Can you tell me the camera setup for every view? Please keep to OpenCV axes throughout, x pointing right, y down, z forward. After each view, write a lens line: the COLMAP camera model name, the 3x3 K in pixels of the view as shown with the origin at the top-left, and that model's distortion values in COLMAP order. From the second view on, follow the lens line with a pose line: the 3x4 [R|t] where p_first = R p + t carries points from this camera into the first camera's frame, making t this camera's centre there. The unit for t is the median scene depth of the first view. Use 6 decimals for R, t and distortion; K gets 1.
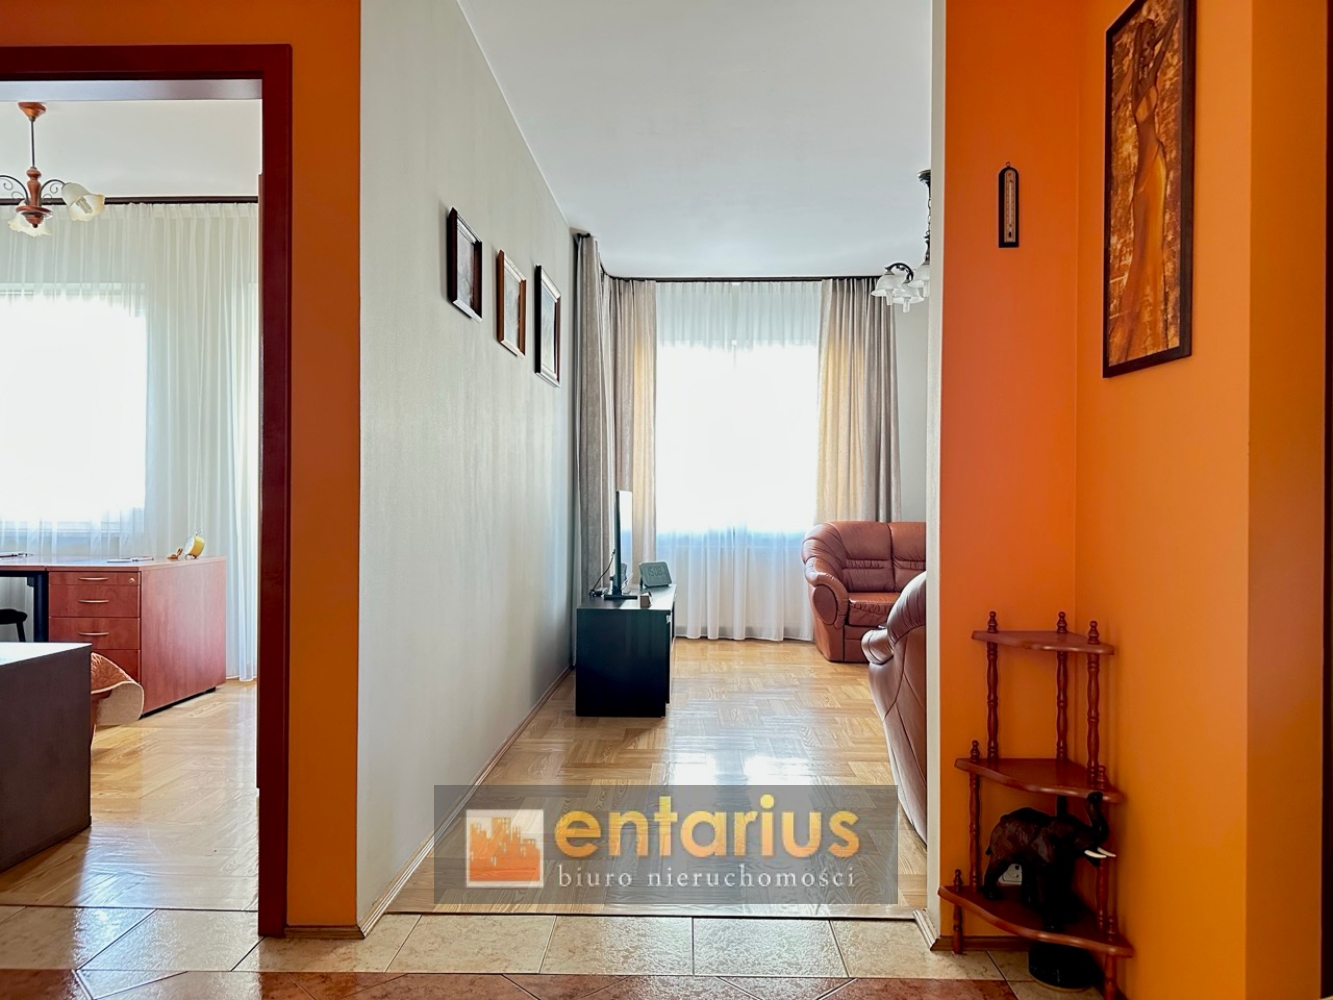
lens RADIAL K [[939.9, 0, 666.5], [0, 939.9, 500.0], [0, 0, 1]] dist [0.001521, -0.001363]
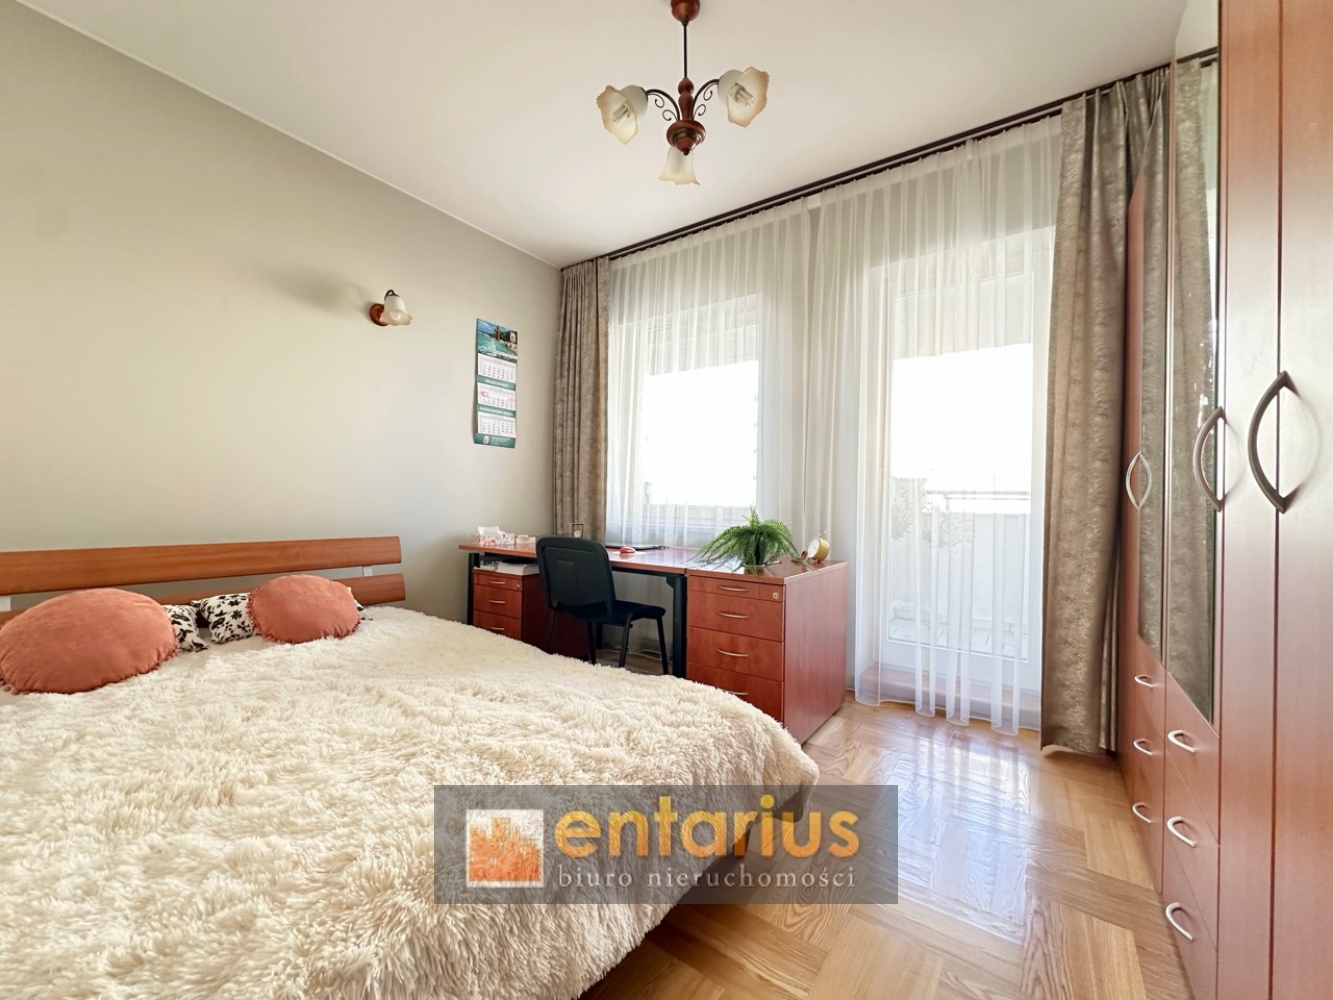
lens RADIAL K [[530.6, 0, 666.5], [0, 530.6, 500.0], [0, 0, 1]] dist [-0.000073, -0.000004]
pose [[0.837121, 0.009897, -0.546928, -0.396313], [-0.015415, 0.999866, -0.005501, 0.006610], [0.546800, 0.013036, 0.837162, 0.561256]]
